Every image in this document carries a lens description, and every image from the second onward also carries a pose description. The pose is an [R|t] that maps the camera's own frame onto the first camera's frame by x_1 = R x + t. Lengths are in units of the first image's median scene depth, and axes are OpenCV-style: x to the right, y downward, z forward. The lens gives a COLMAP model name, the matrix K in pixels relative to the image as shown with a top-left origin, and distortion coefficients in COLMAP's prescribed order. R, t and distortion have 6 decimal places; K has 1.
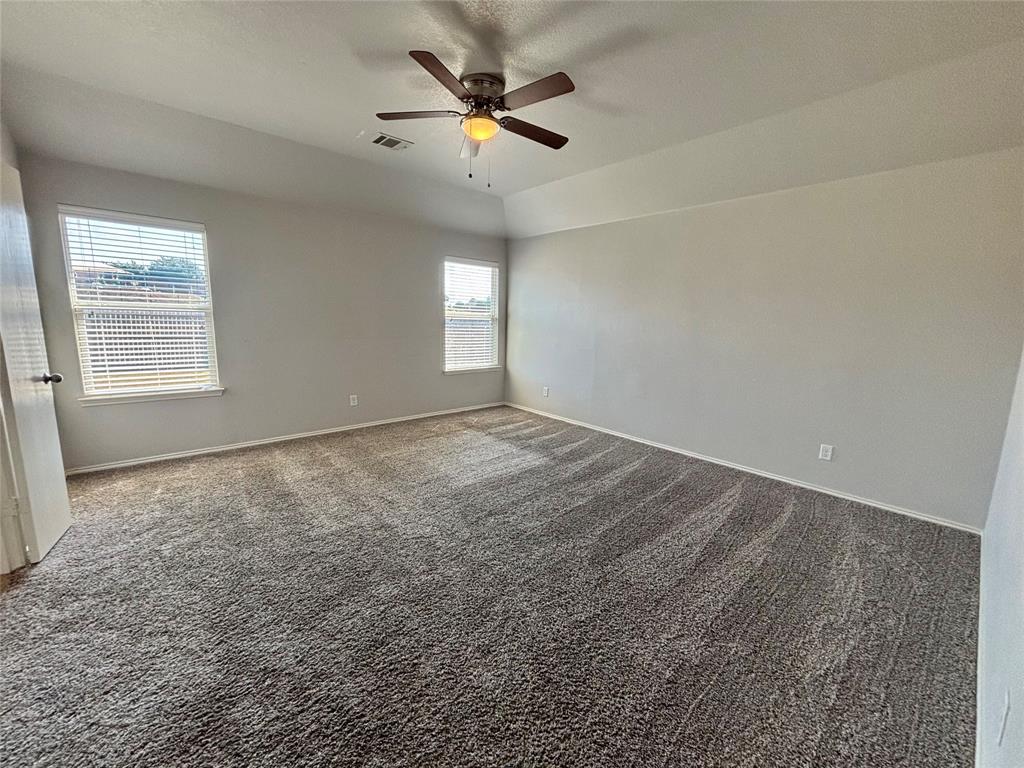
lens RADIAL K [[411.7, 0, 508.1], [0, 411.7, 391.5], [0, 0, 1]] dist [0.000039, 0.000461]
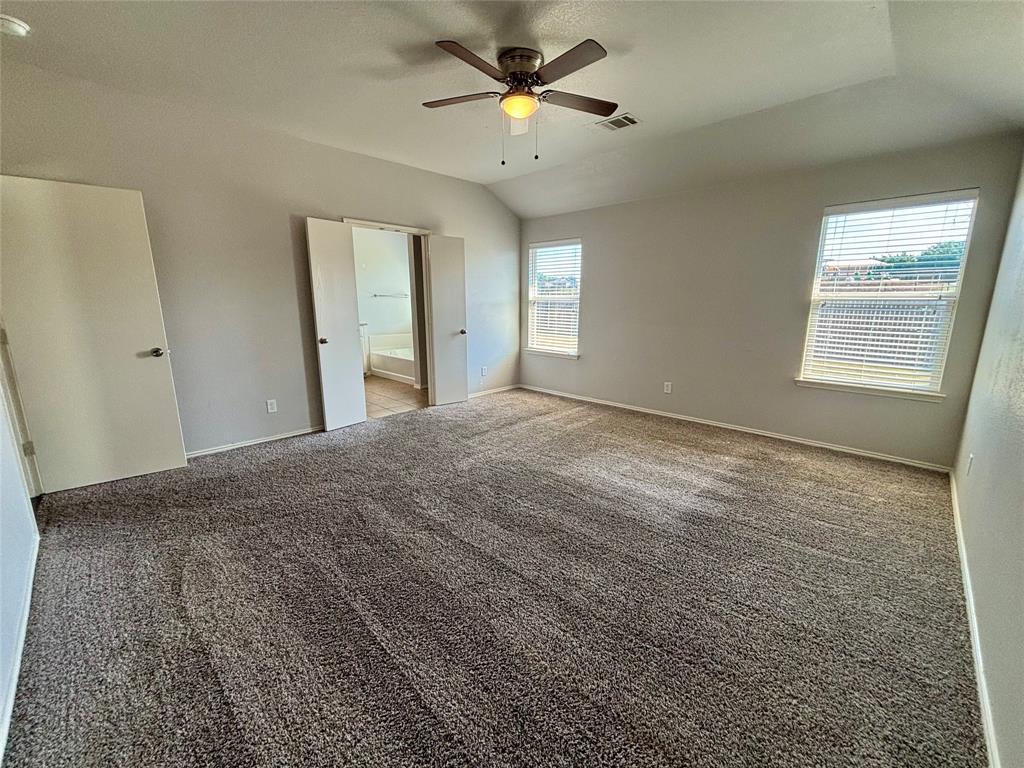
lens RADIAL K [[411.7, 0, 512.0], [0, 411.7, 384.2], [0, 0, 1]] dist [0.000039, 0.000461]
pose [[0.084741, 0.175395, -0.980844, 0.648761], [-0.179386, 0.970986, 0.158134, -0.087142], [0.980122, 0.162549, 0.113746, 0.610262]]
